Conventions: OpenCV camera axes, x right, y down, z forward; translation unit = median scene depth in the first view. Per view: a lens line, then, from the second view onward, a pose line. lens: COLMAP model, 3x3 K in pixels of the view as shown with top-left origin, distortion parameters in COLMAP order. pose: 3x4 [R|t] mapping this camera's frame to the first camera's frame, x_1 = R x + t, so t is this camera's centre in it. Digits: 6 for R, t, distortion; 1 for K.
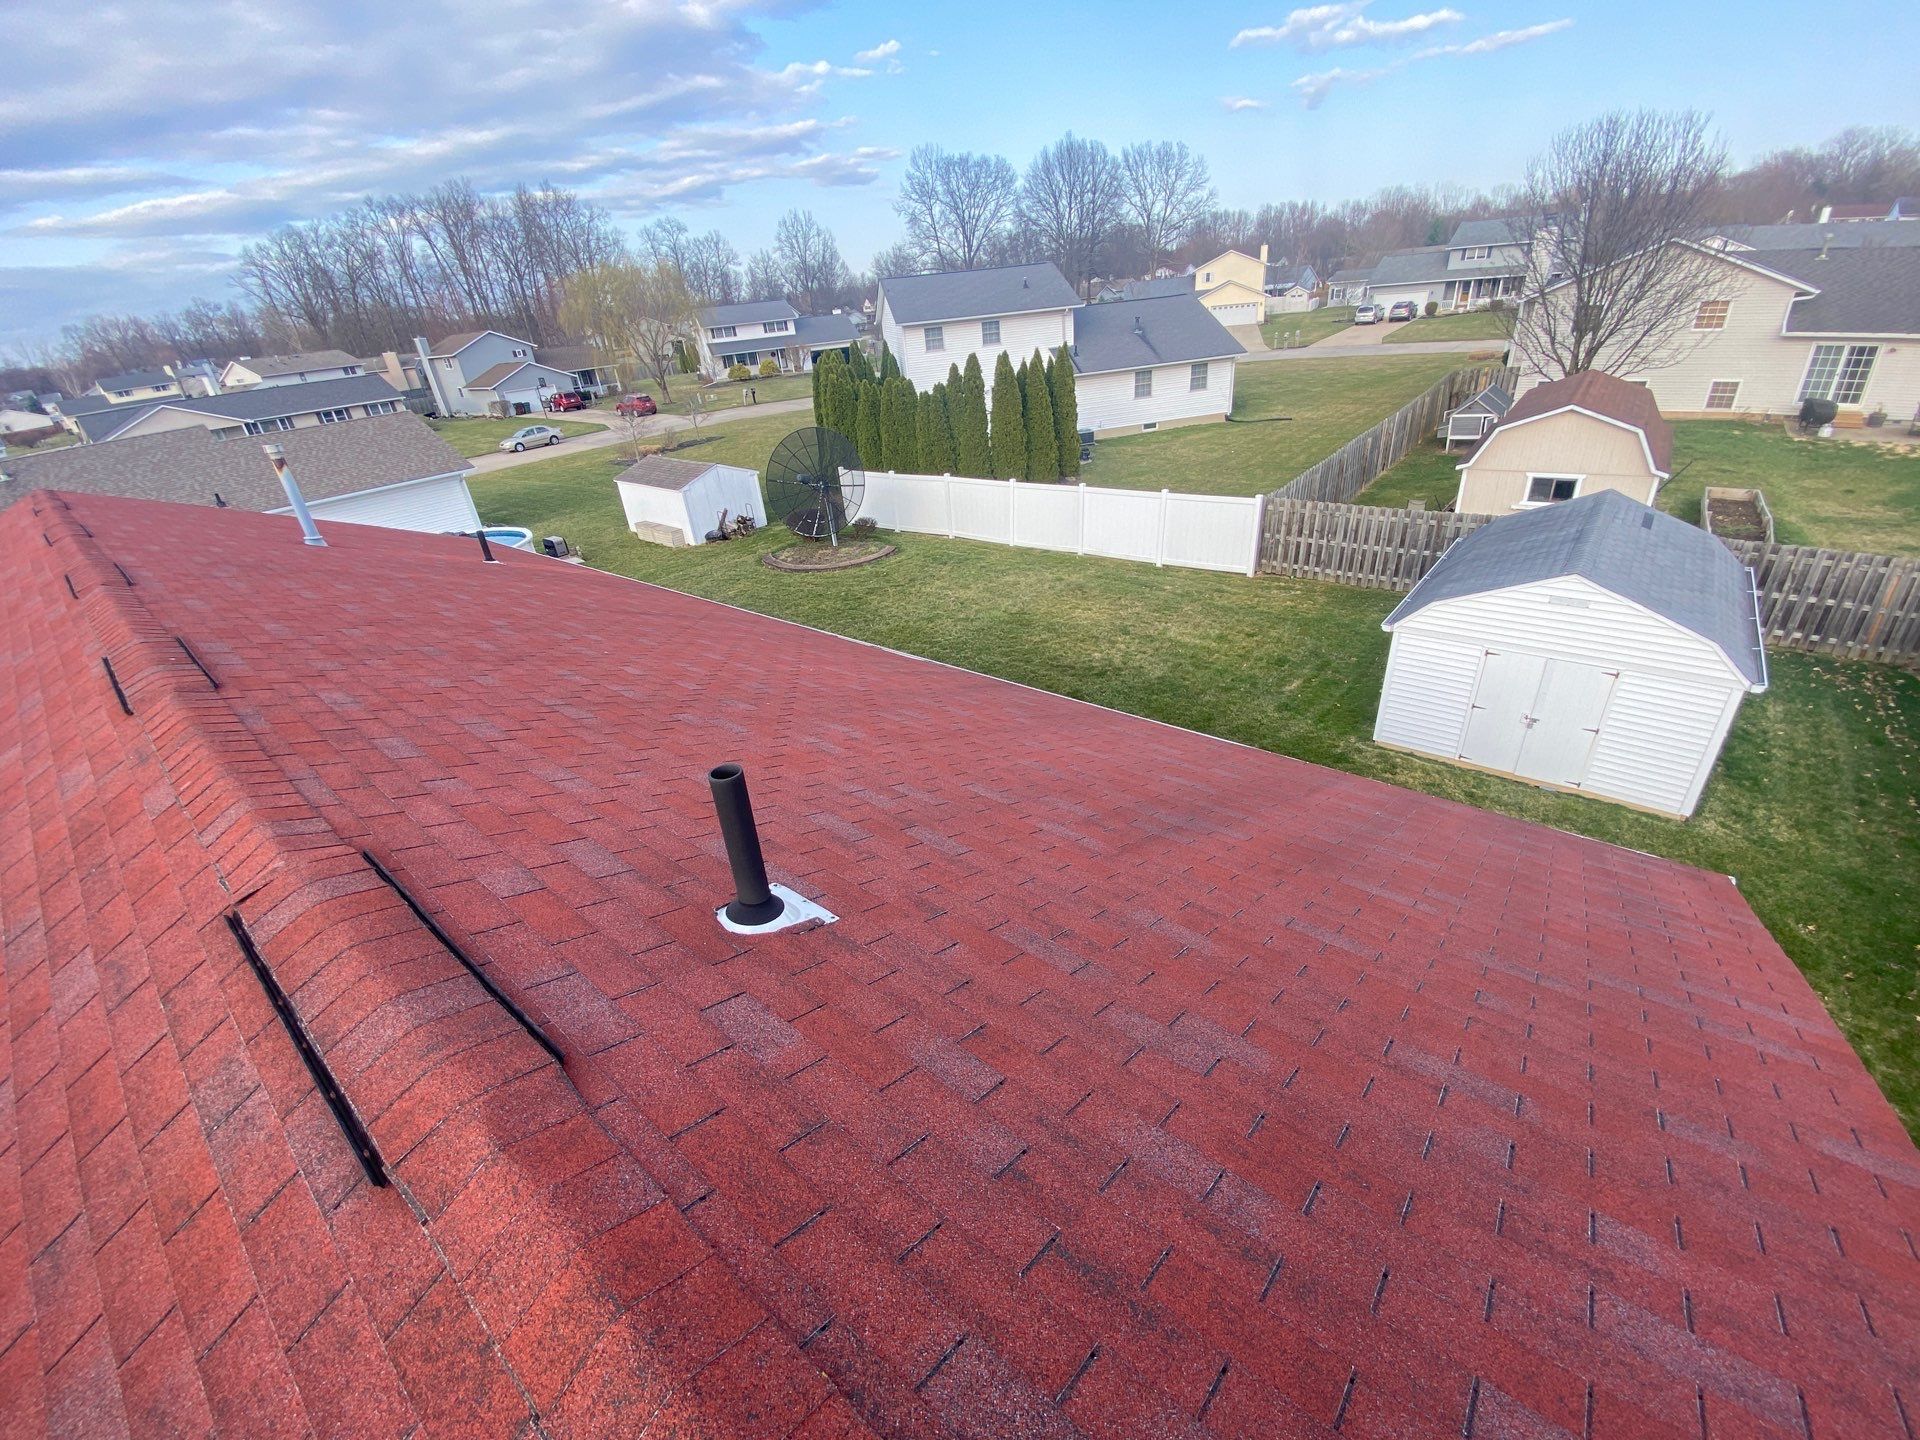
lens RADIAL K [[766.3, 0, 953.2], [0, 766.3, 718.7], [0, 0, 1]] dist [0.011777, -0.015593]
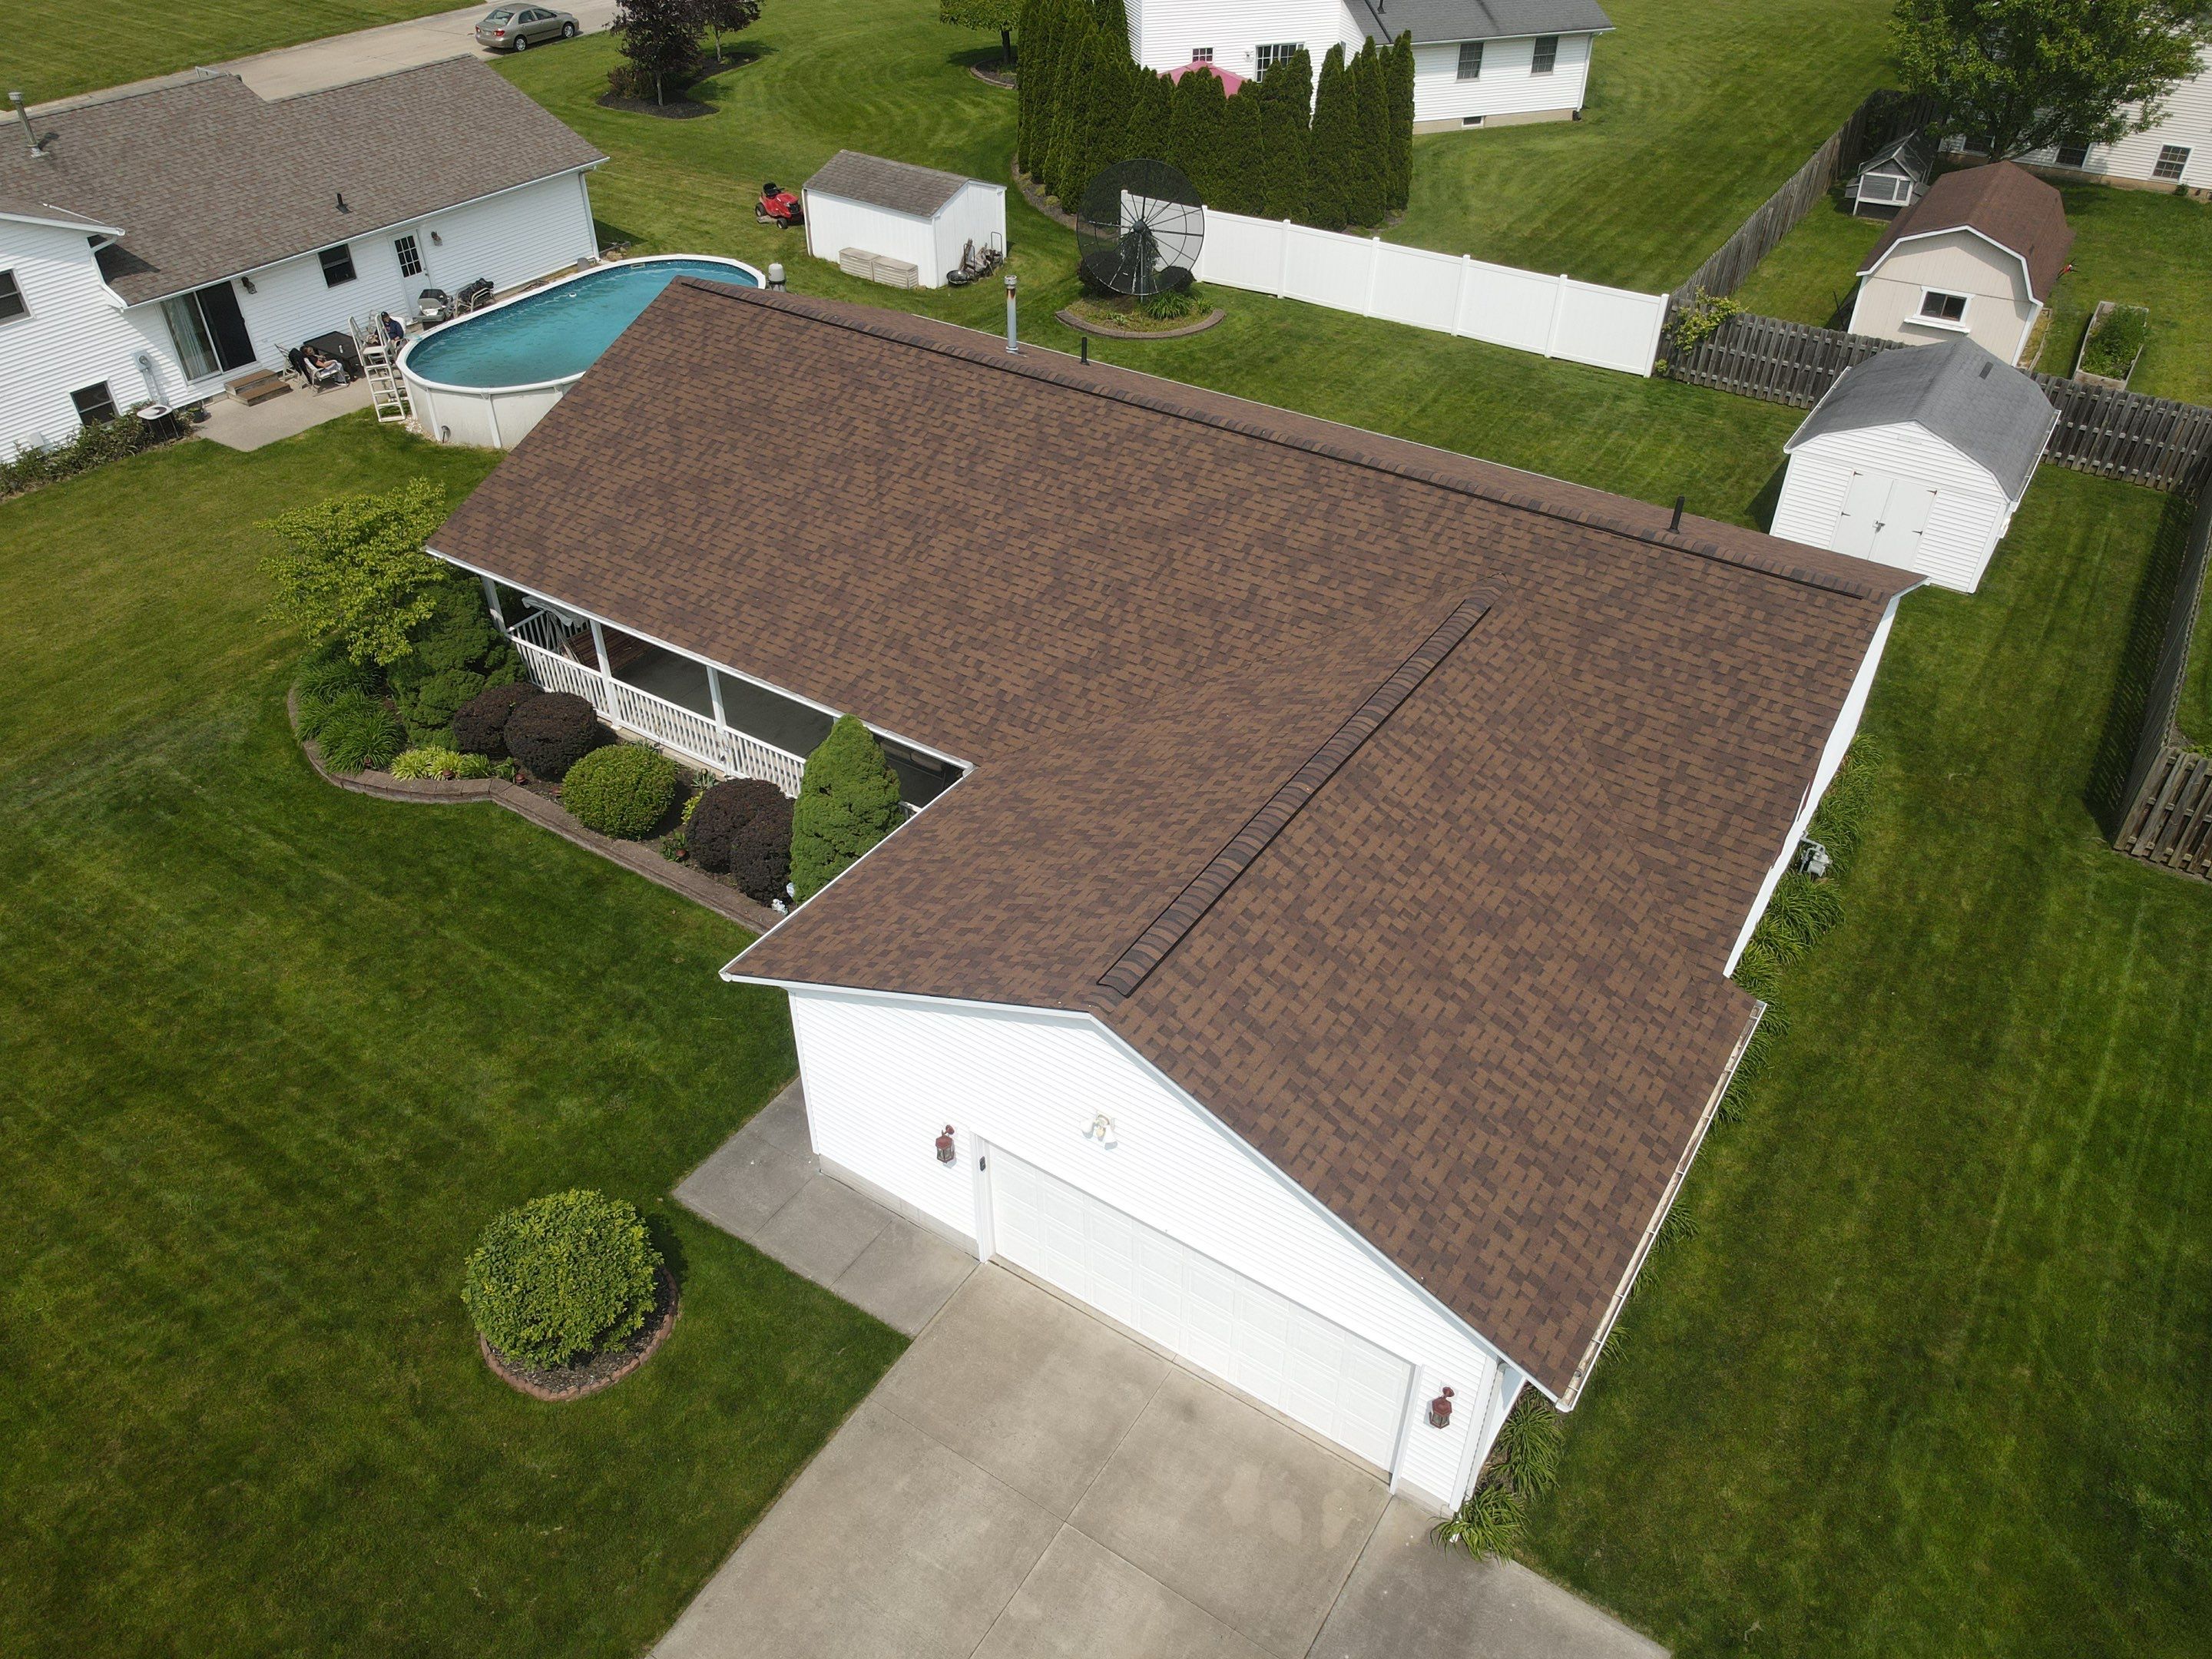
lens RADIAL K [[1602.7, 0, 1076.7], [0, 1602.7, 822.1], [0, 0, 1]] dist [-0.037296, 0.040171]
pose [[0.989898, 0.004241, 0.141720, -0.415309], [-0.026274, 0.987727, 0.153965, 0.050258], [-0.139328, -0.156133, 0.977860, -0.644954]]
